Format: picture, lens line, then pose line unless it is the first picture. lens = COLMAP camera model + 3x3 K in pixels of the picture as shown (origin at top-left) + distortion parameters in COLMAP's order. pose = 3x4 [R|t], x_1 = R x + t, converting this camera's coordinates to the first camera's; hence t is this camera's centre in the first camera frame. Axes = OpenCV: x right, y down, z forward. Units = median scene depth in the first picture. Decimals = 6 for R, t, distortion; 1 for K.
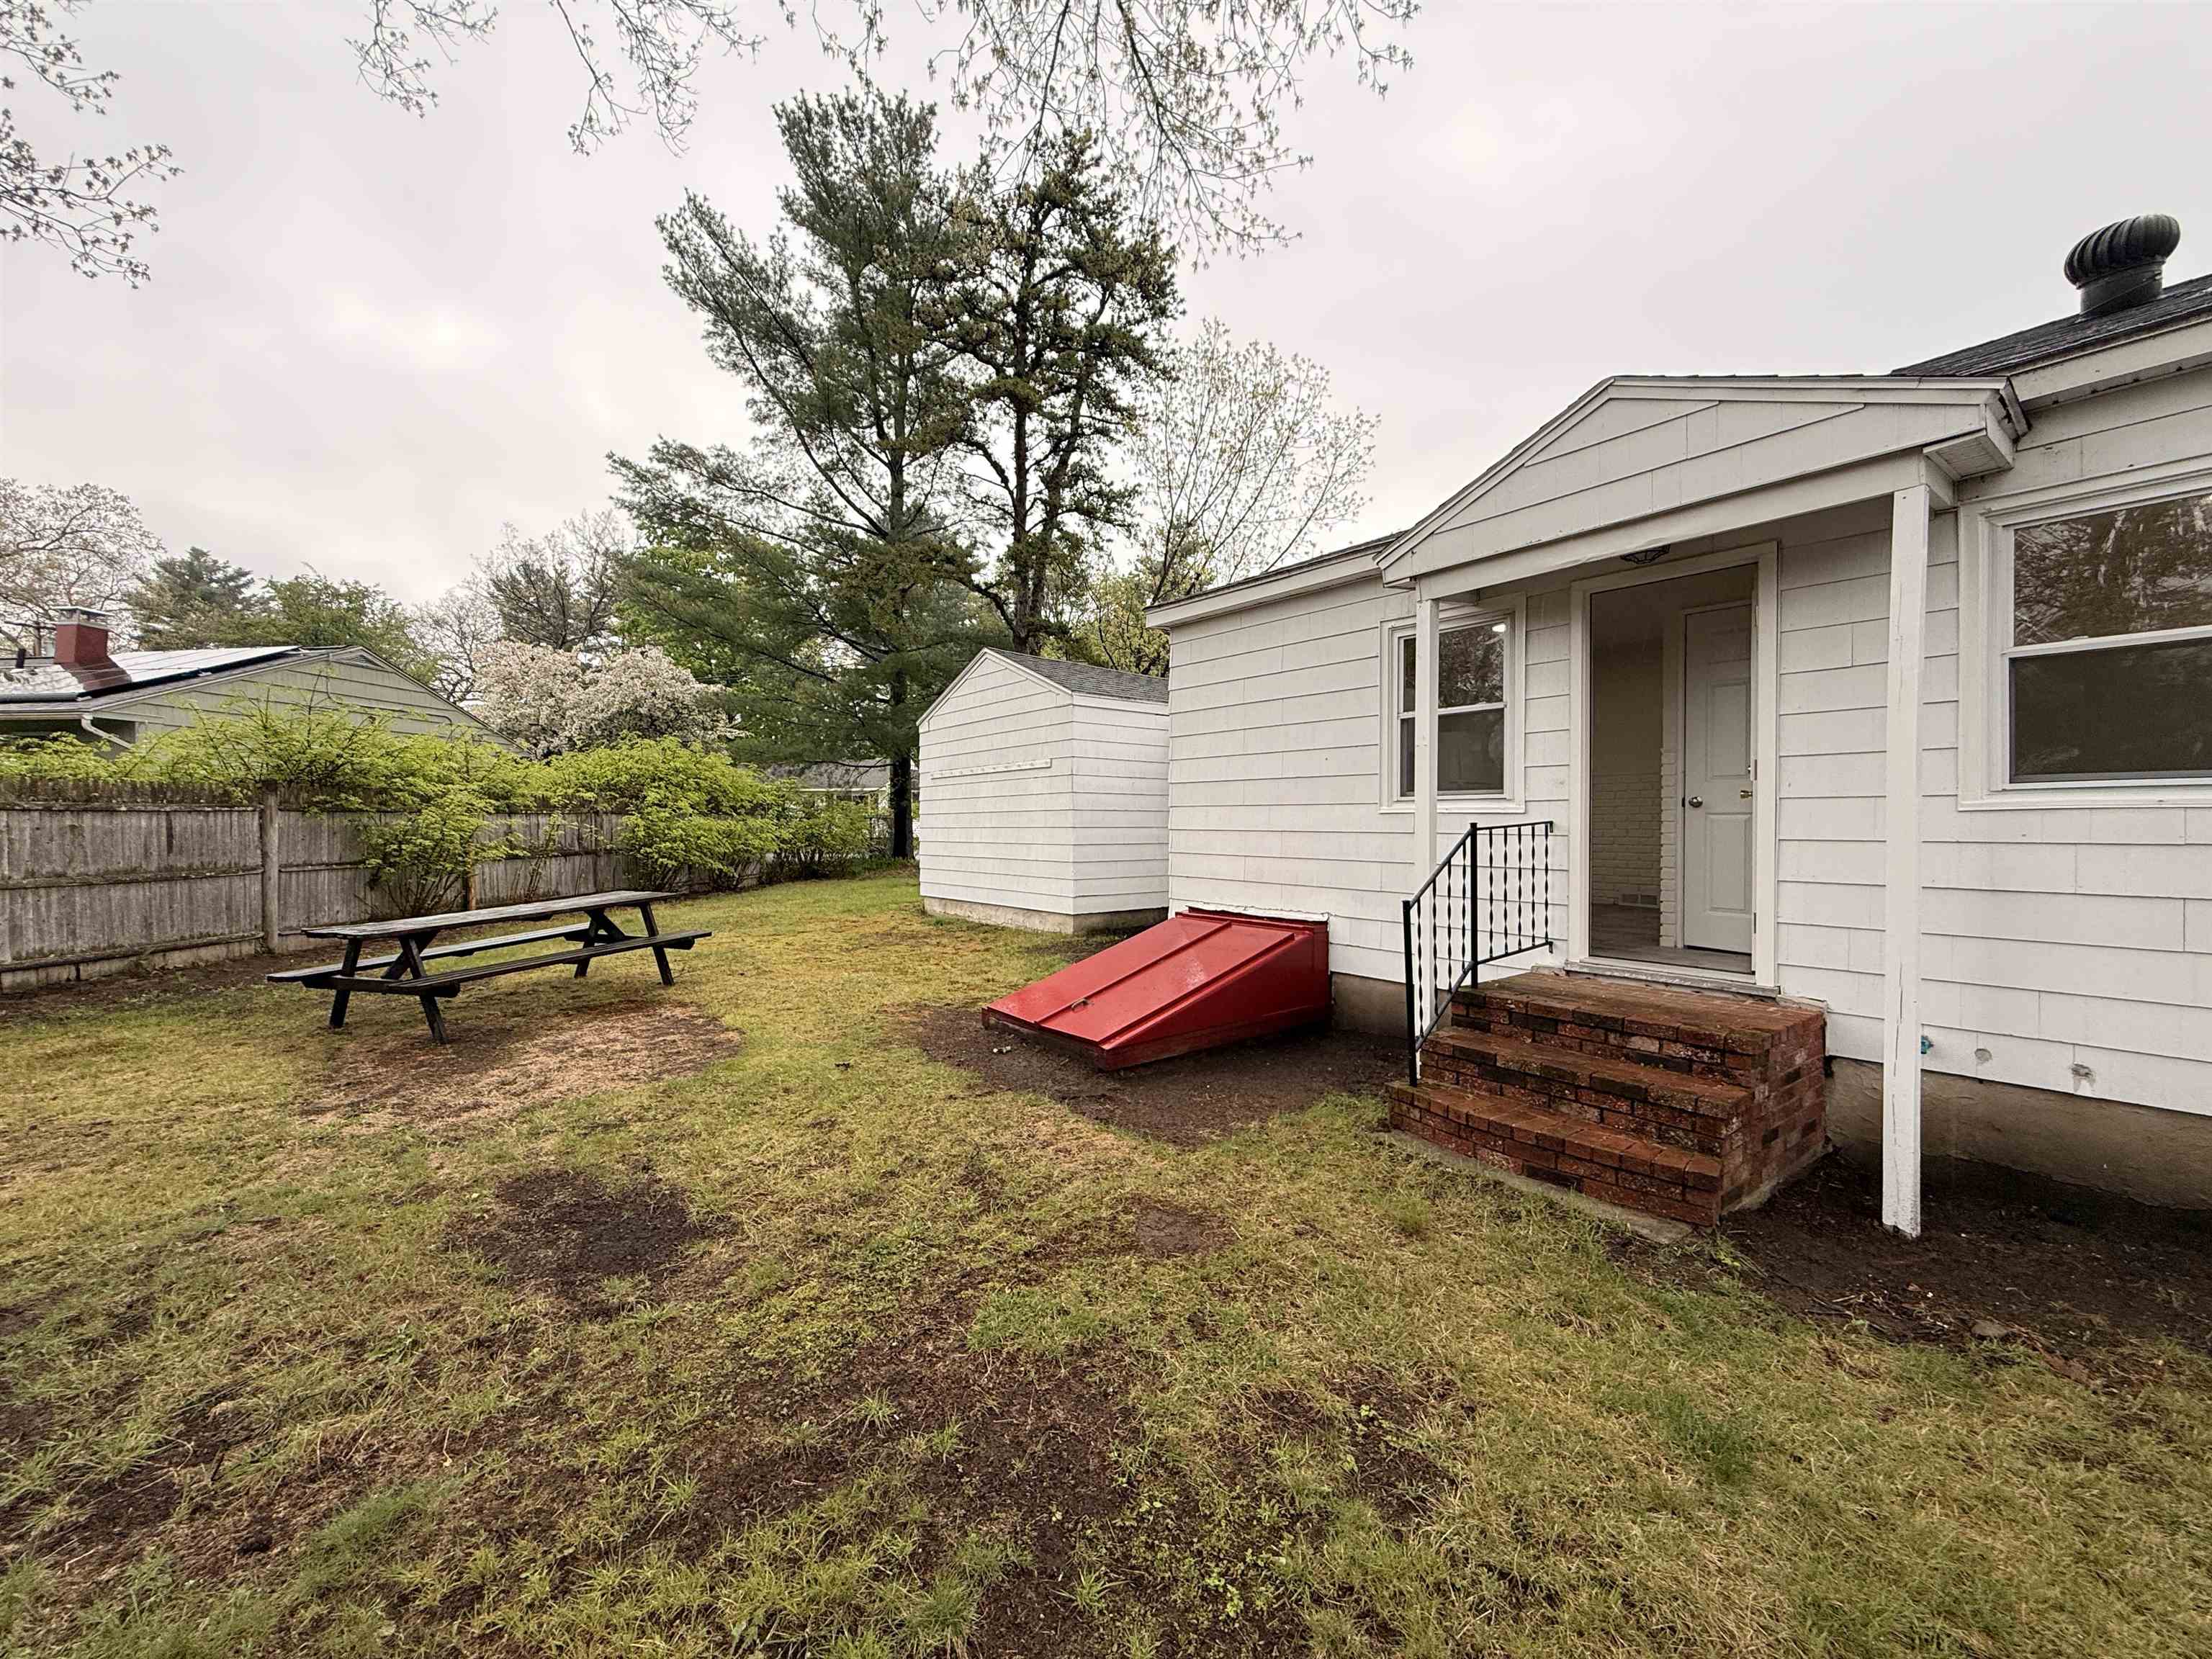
lens RADIAL K [[880.4, 0, 1115.5], [0, 880.4, 829.1], [0, 0, 1]] dist [-0.000139, 0.000114]
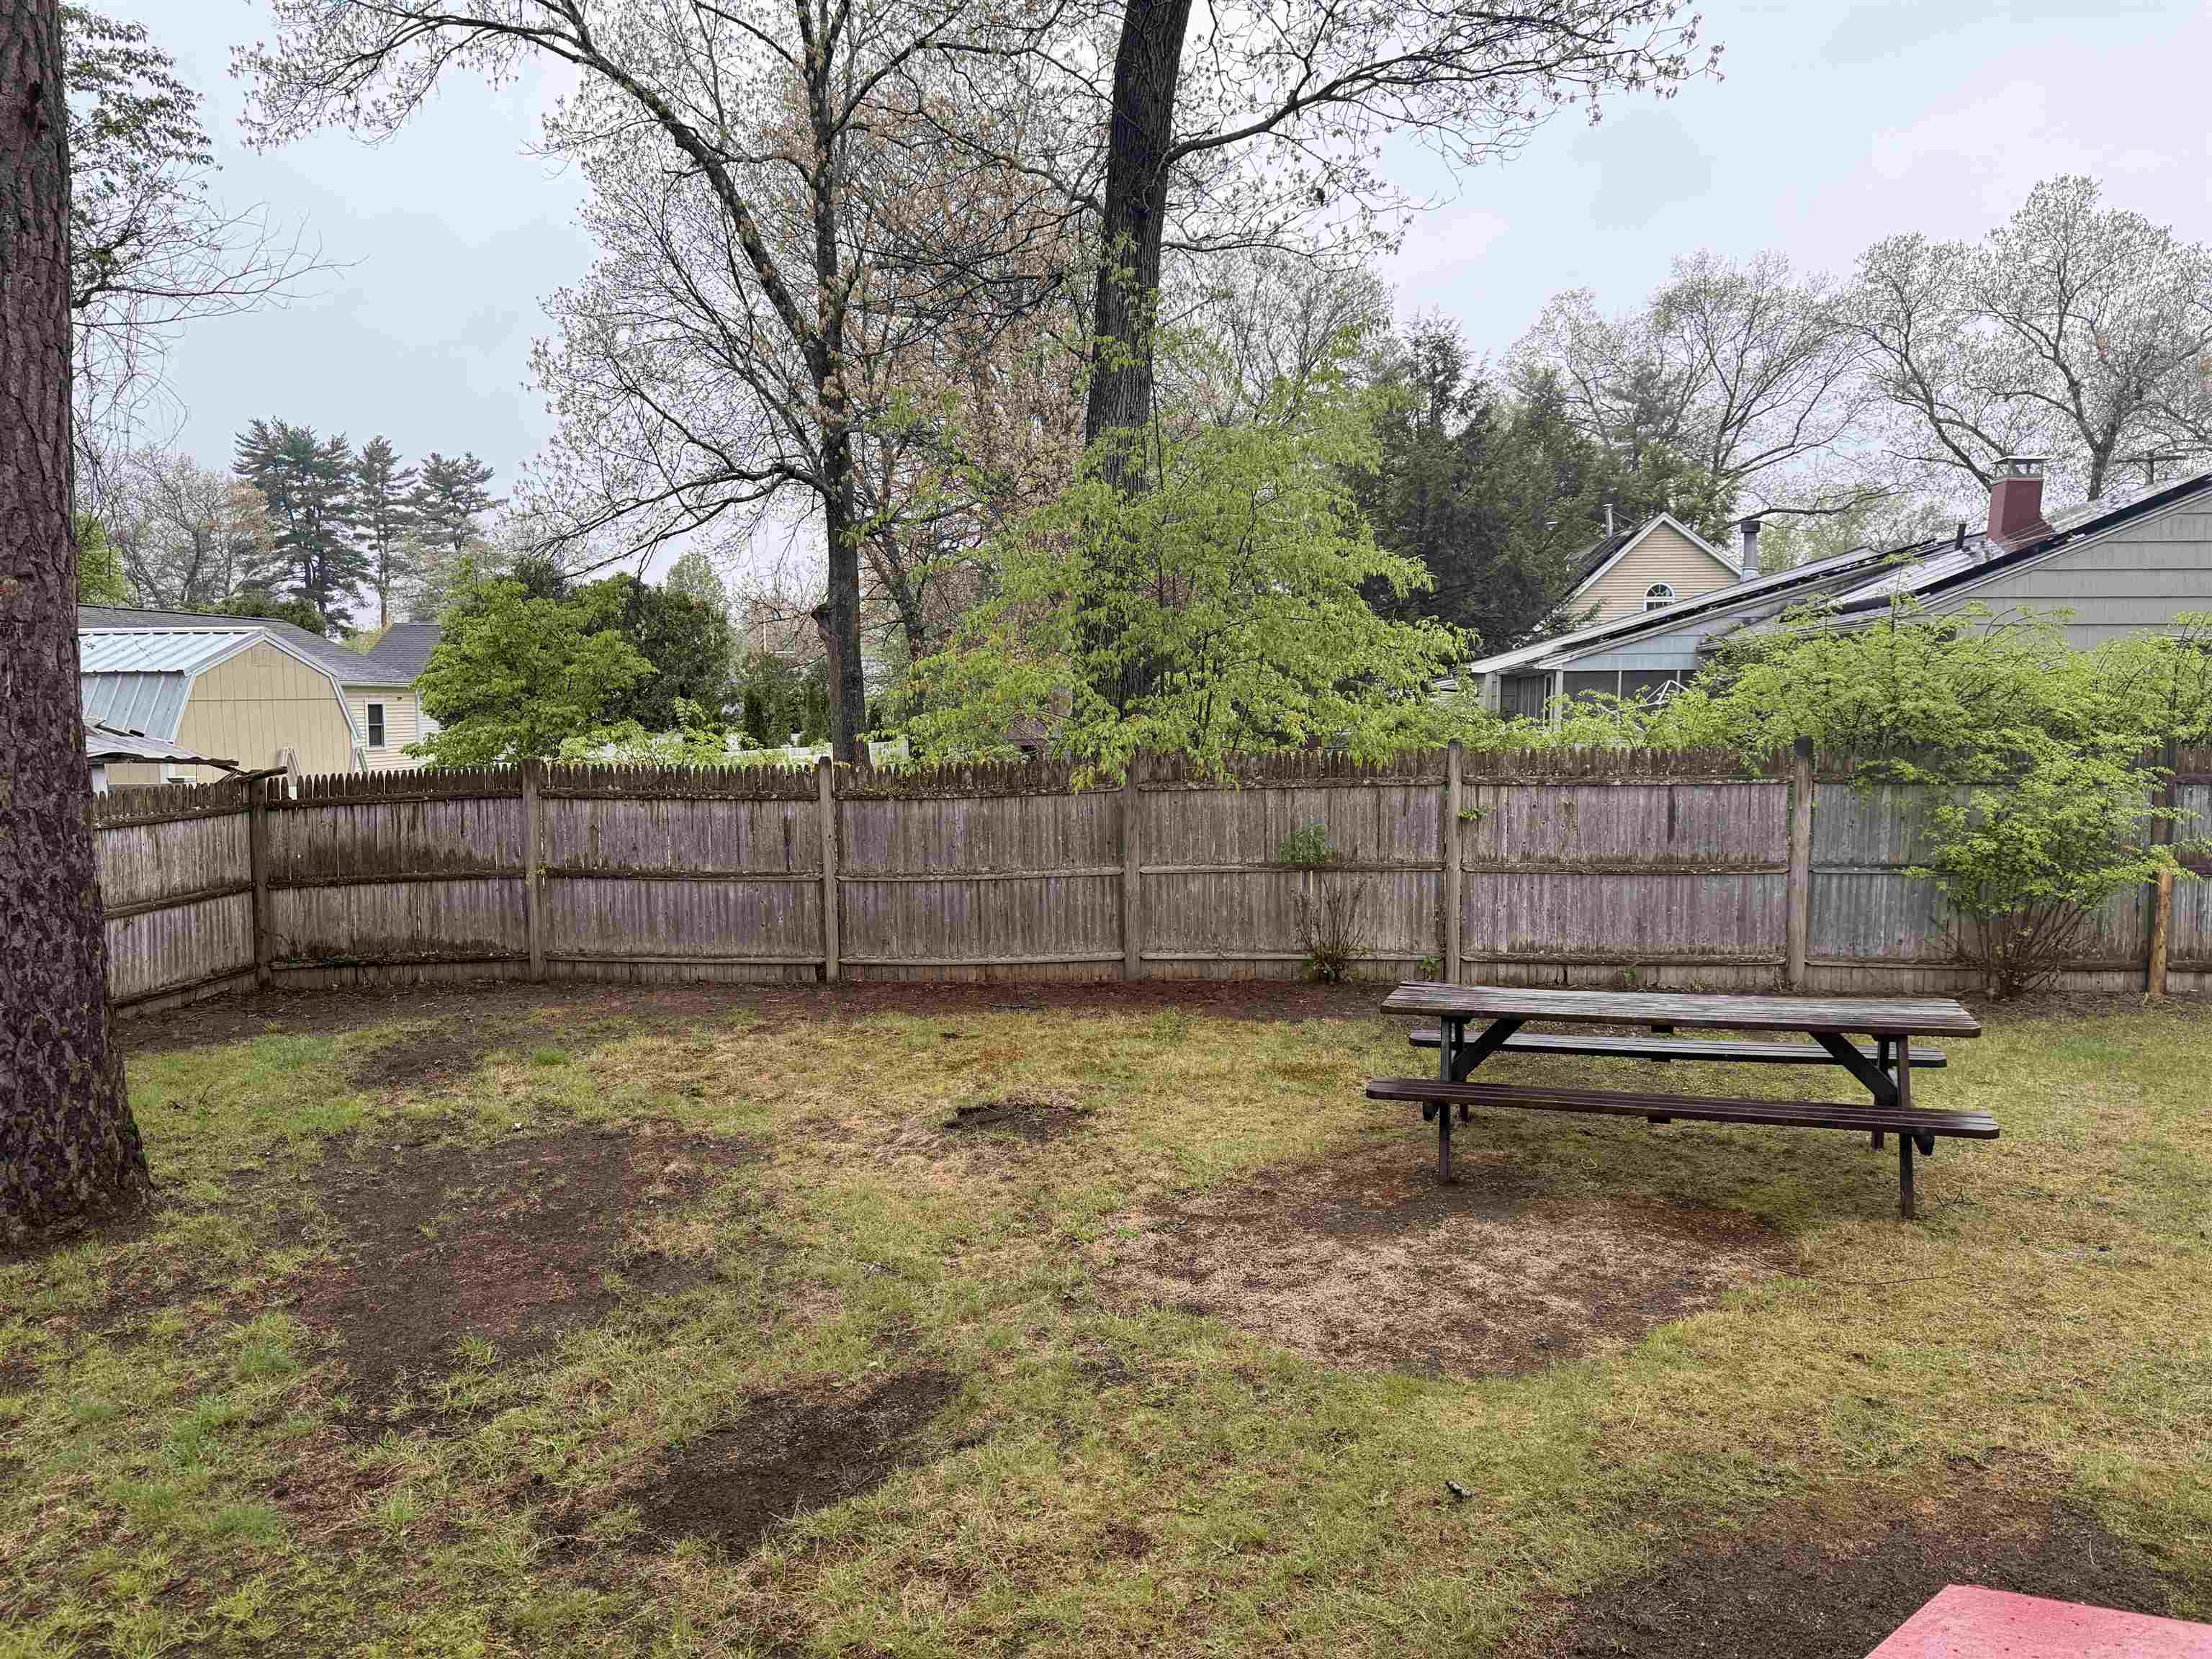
lens RADIAL K [[1553.5, 0, 1107.3], [0, 1553.5, 827.1], [0, 0, 1]] dist [0.005275, -0.002339]
pose [[-0.009619, 0.075005, -0.997137, 0.303082], [-0.008516, 0.997141, 0.075088, -0.086114], [0.999917, 0.009214, -0.008952, 0.549371]]
